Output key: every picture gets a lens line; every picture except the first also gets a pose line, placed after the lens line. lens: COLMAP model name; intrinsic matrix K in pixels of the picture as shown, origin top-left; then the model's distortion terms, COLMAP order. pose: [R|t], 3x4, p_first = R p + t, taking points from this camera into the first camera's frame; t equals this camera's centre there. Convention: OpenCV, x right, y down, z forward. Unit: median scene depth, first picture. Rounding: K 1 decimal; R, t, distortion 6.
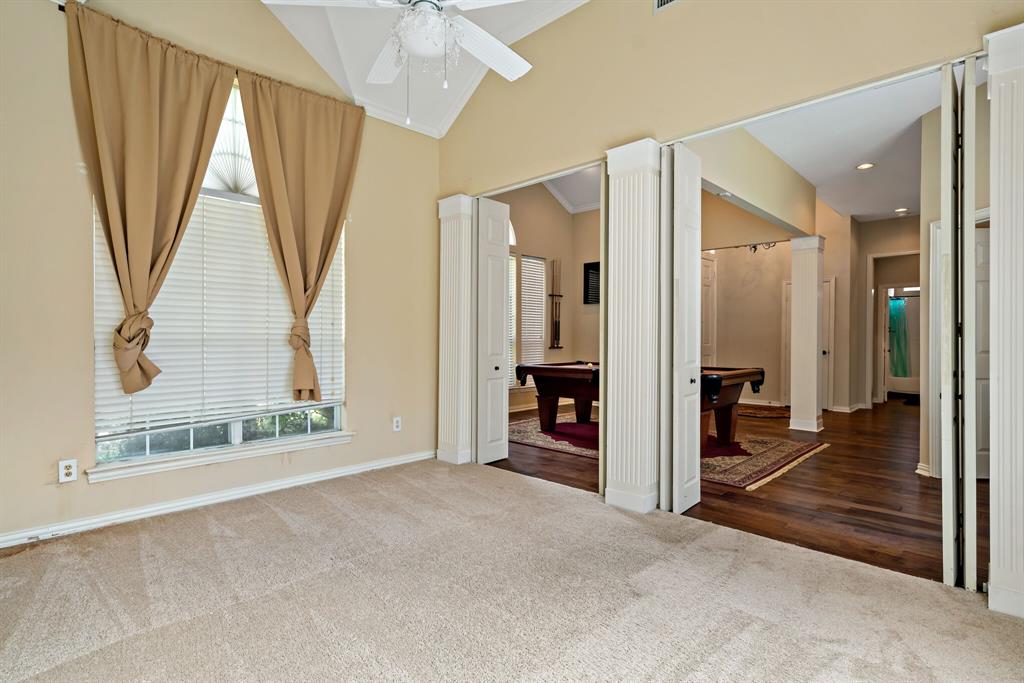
lens RADIAL K [[508.3, 0, 512.0], [0, 508.3, 341.5], [0, 0, 1]] dist [-0.001368, -0.000542]
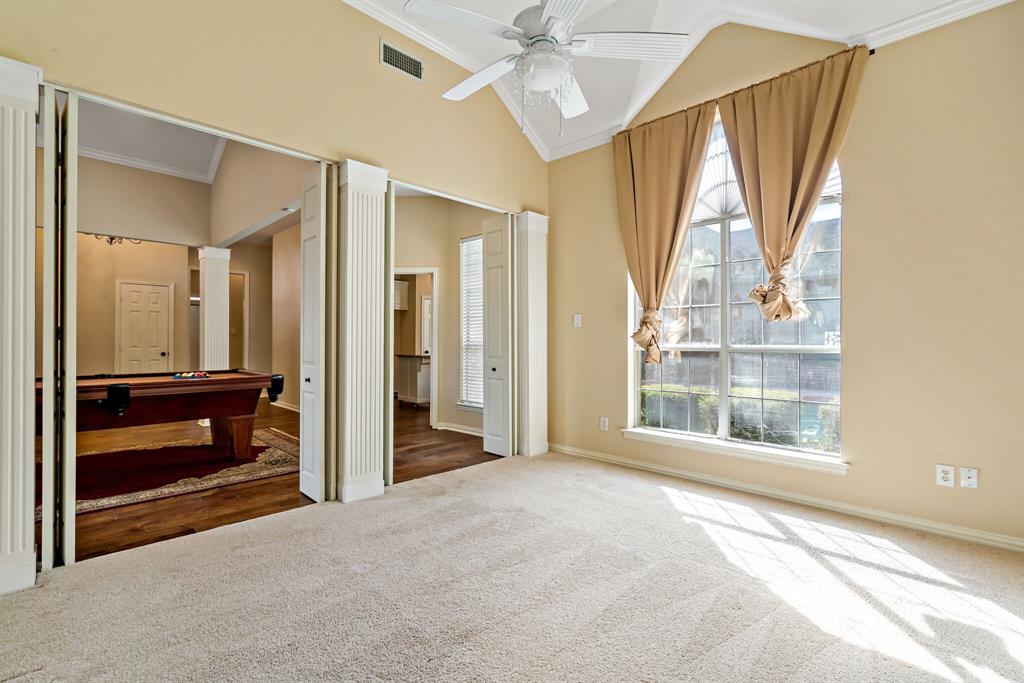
lens RADIAL K [[462.9, 0, 512.0], [0, 462.9, 341.5], [0, 0, 1]] dist [-0.029829, -0.000045]
pose [[0.017000, -0.005742, 0.999839, -0.769730], [0.008997, 0.999944, 0.005590, -0.007414], [-0.999815, 0.008900, 0.017051, 0.690694]]
